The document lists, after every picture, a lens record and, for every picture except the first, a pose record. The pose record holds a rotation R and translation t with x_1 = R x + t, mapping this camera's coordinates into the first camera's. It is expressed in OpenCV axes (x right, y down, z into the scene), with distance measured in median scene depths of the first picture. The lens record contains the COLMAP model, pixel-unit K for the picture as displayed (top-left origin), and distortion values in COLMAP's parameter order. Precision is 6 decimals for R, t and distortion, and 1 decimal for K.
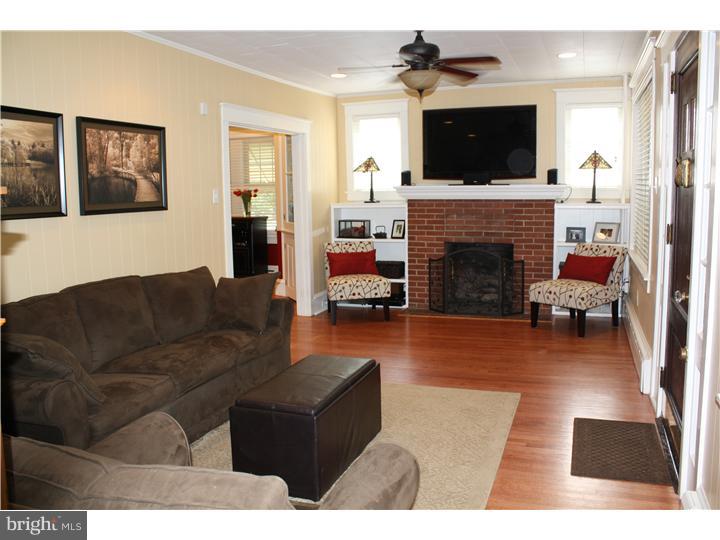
lens RADIAL K [[612.3, 0, 360.0], [0, 612.3, 270.0], [0, 0, 1]] dist [-0.110839, 0.003915]
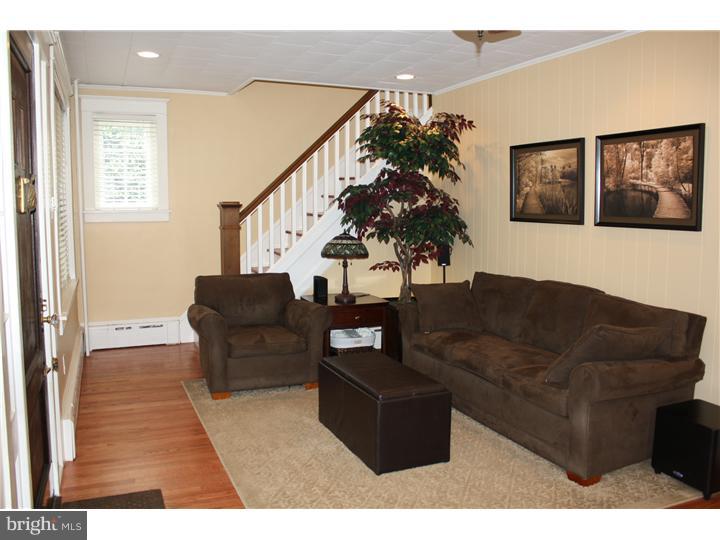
lens RADIAL K [[612.3, 0, 360.0], [0, 612.3, 270.0], [0, 0, 1]] dist [-0.110839, 0.003915]
pose [[-0.740197, 0.083628, -0.667169, 0.284232], [-0.079788, 0.974300, 0.210648, -0.099273], [0.667639, 0.209153, -0.714502, 0.714750]]
